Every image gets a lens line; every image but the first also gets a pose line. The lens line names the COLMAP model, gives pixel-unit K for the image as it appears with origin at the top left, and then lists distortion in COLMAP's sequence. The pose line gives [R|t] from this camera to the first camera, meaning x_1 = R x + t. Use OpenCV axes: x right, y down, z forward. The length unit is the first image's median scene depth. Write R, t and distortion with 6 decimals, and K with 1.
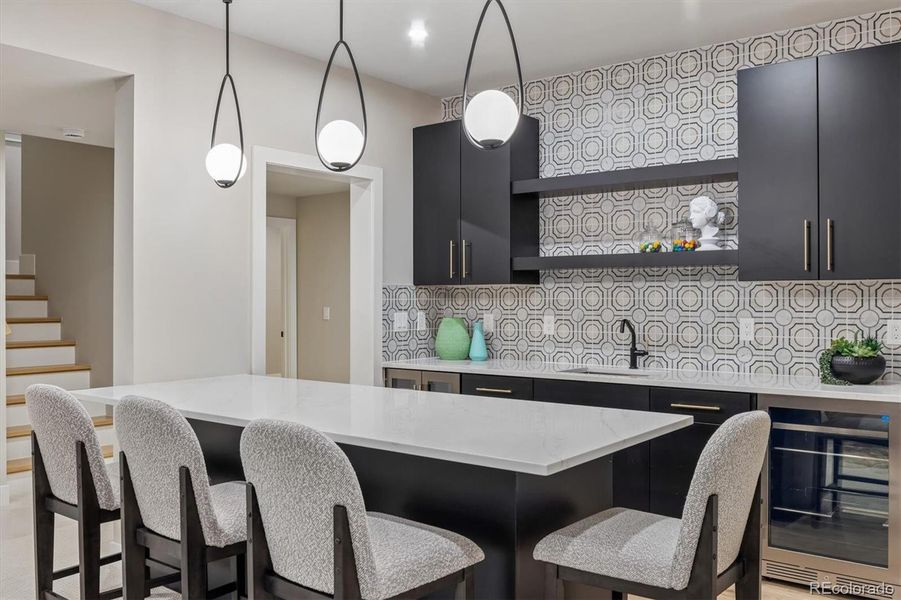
lens RADIAL K [[762.8, 0, 458.8], [0, 762.8, 300.3], [0, 0, 1]] dist [-0.035143, 0.005886]
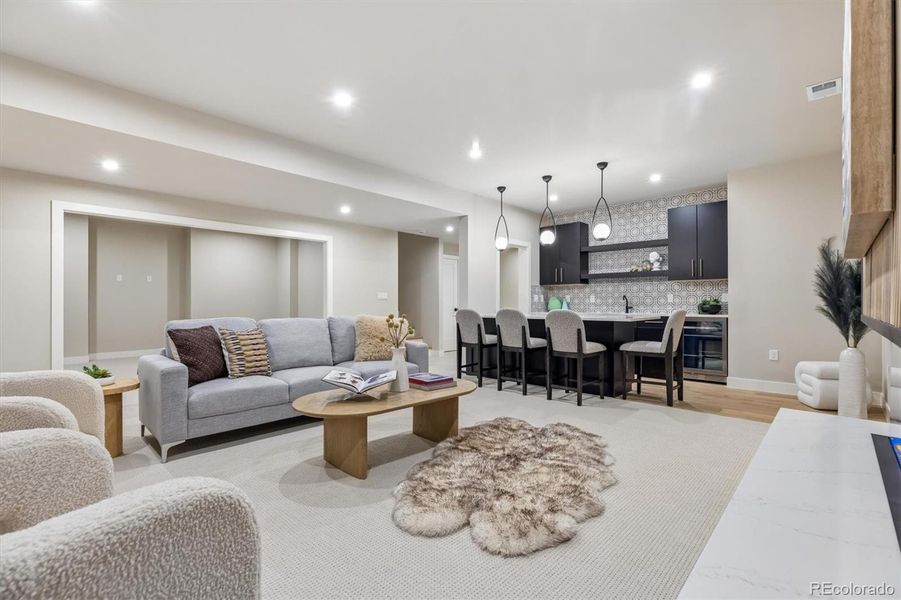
lens RADIAL K [[411.2, 0, 448.9], [0, 411.2, 301.7], [0, 0, 1]] dist [-0.000514, -0.001406]
pose [[0.996064, -0.000674, -0.088629, -0.295851], [-0.000149, 0.999957, -0.009273, 0.062460], [0.088632, 0.009250, 0.996022, -0.581819]]
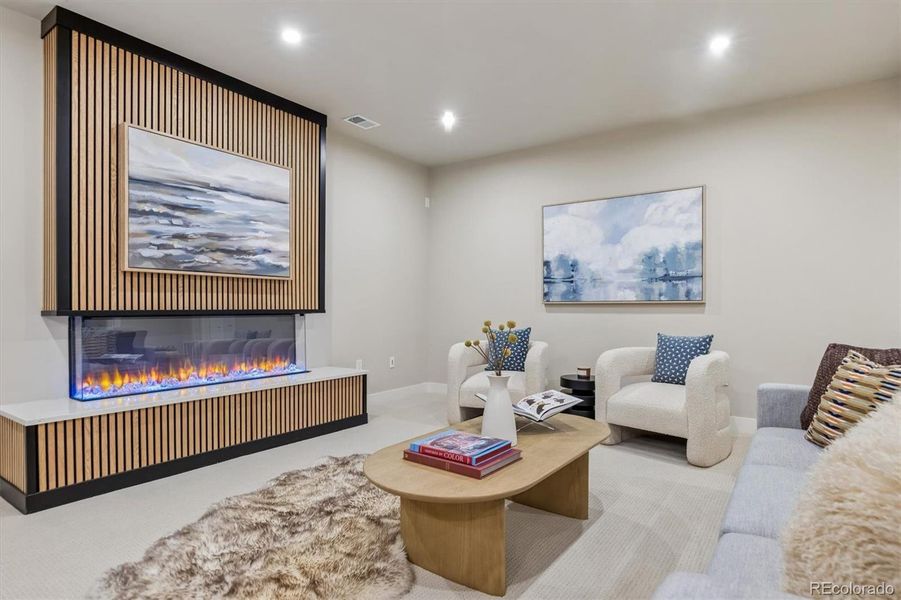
lens RADIAL K [[489.3, 0, 445.7], [0, 489.3, 306.7], [0, 0, 1]] dist [-0.006693, -0.000768]
pose [[-0.999300, -0.007825, -0.036590, -0.365700], [-0.008166, 0.999925, 0.009175, 0.059058], [0.036516, 0.009467, -0.999288, 0.563361]]
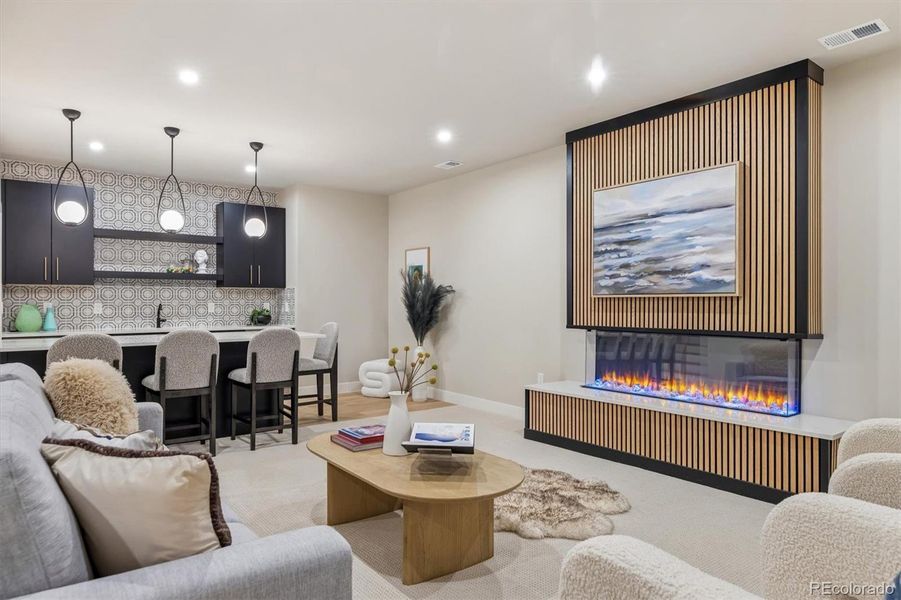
lens RADIAL K [[547.0, 0, 454.3], [0, 547.0, 300.4], [0, 0, 1]] dist [0.002968, -0.001252]
pose [[0.237956, 0.005566, 0.971260, -1.037126], [0.005478, 0.999960, -0.007072, 0.030138], [-0.971260, 0.007004, 0.237916, -0.136714]]
